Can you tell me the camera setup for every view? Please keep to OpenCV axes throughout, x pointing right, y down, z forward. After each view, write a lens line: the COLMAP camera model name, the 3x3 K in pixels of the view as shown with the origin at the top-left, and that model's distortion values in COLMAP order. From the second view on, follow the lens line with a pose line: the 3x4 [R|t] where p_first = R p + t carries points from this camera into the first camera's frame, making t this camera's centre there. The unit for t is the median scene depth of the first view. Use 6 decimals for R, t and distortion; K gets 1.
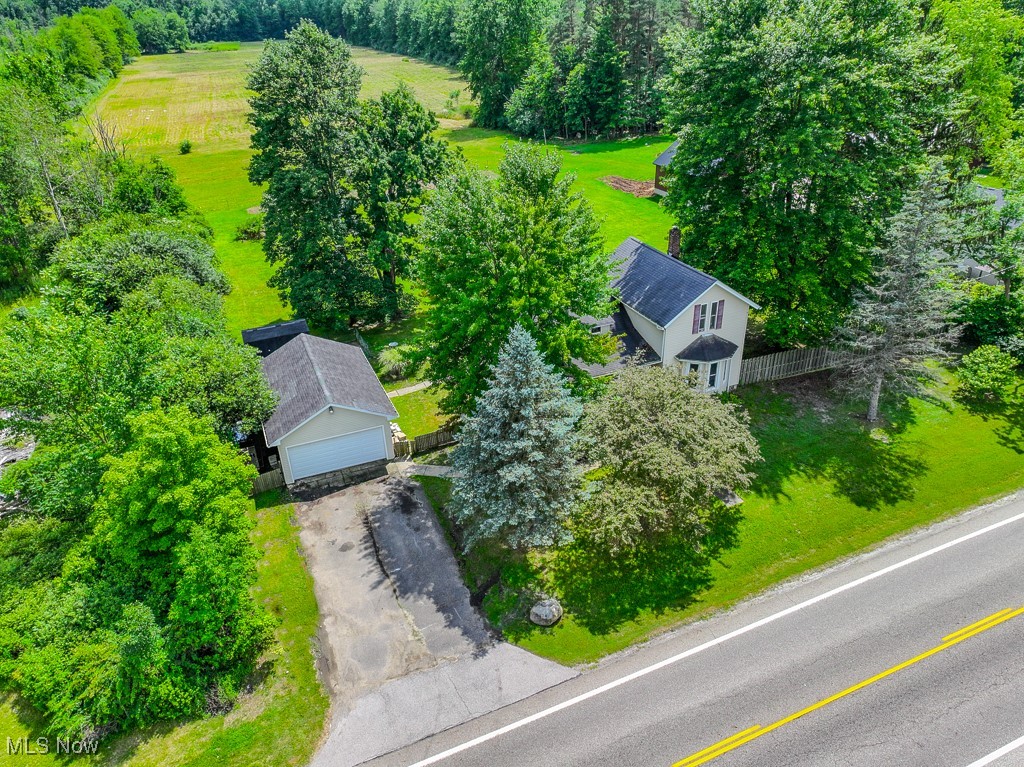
lens RADIAL K [[713.9, 0, 512.0], [0, 713.9, 383.5], [0, 0, 1]] dist [0.015639, 0.000782]
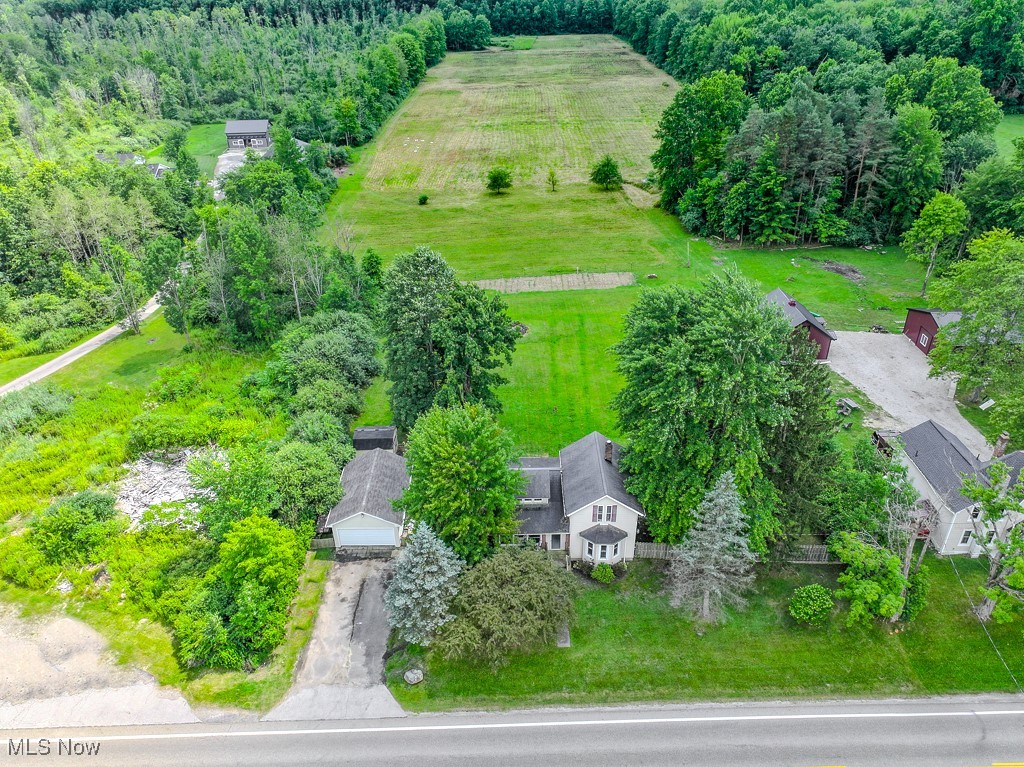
lens RADIAL K [[727.2, 0, 512.0], [0, 727.2, 383.5], [0, 0, 1]] dist [0.000420, 0.002975]
pose [[0.921576, 0.203273, -0.330722, 0.693517], [-0.188026, 0.979076, 0.077828, -0.558496], [0.339622, -0.009540, 0.940514, -0.591222]]
